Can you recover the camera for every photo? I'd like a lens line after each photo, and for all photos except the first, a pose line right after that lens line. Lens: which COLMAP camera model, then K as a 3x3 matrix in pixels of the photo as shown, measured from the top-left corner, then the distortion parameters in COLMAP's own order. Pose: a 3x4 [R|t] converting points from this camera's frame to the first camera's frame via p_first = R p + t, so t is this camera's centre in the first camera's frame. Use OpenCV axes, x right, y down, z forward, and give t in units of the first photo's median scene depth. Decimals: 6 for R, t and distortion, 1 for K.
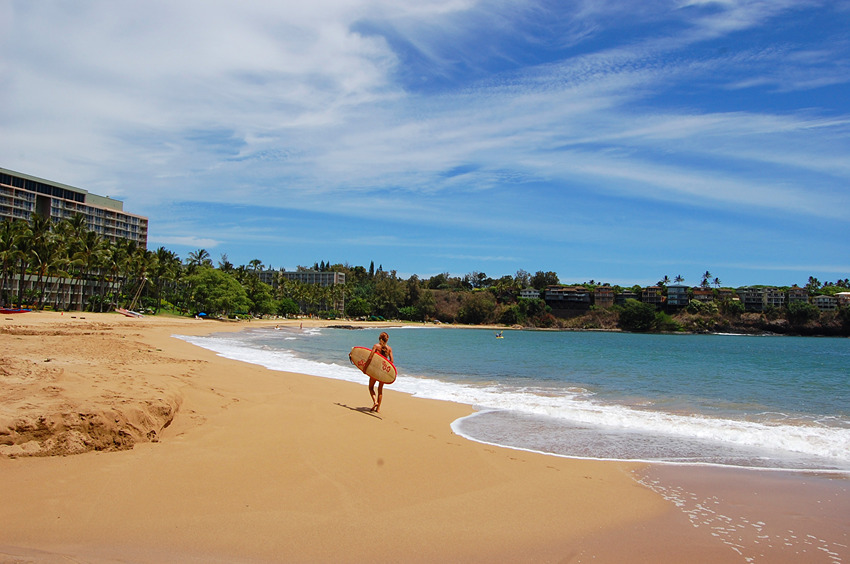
lens RADIAL K [[2036.8, 0, 424.9], [0, 2036.8, 283.5], [0, 0, 1]] dist [0.215417, 0.000000]
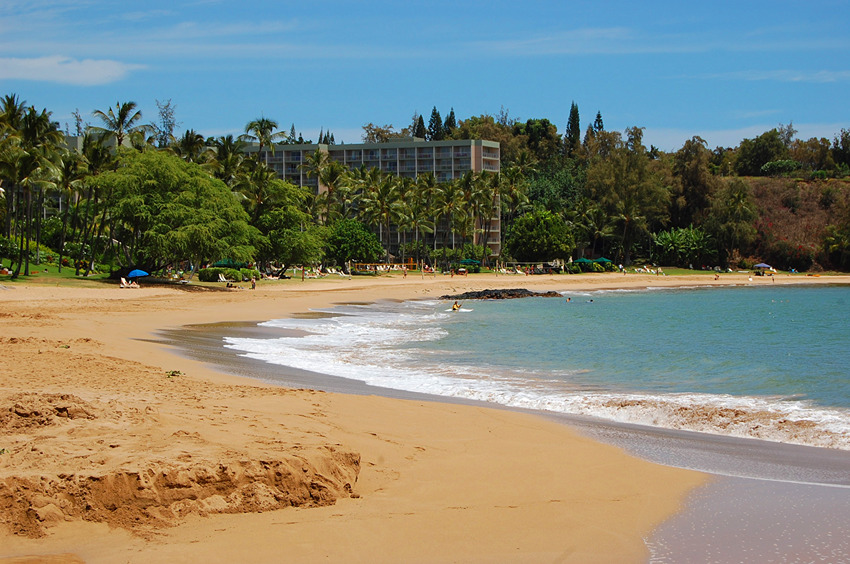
lens RADIAL K [[2036.8, 0, 424.8], [0, 2036.8, 280.8], [0, 0, 1]] dist [0.215417, 0.000000]
pose [[0.989907, -0.037942, -0.136544, -0.003965], [0.036294, 0.999235, -0.014540, 0.024128], [0.136992, 0.009437, 0.990527, 0.636240]]
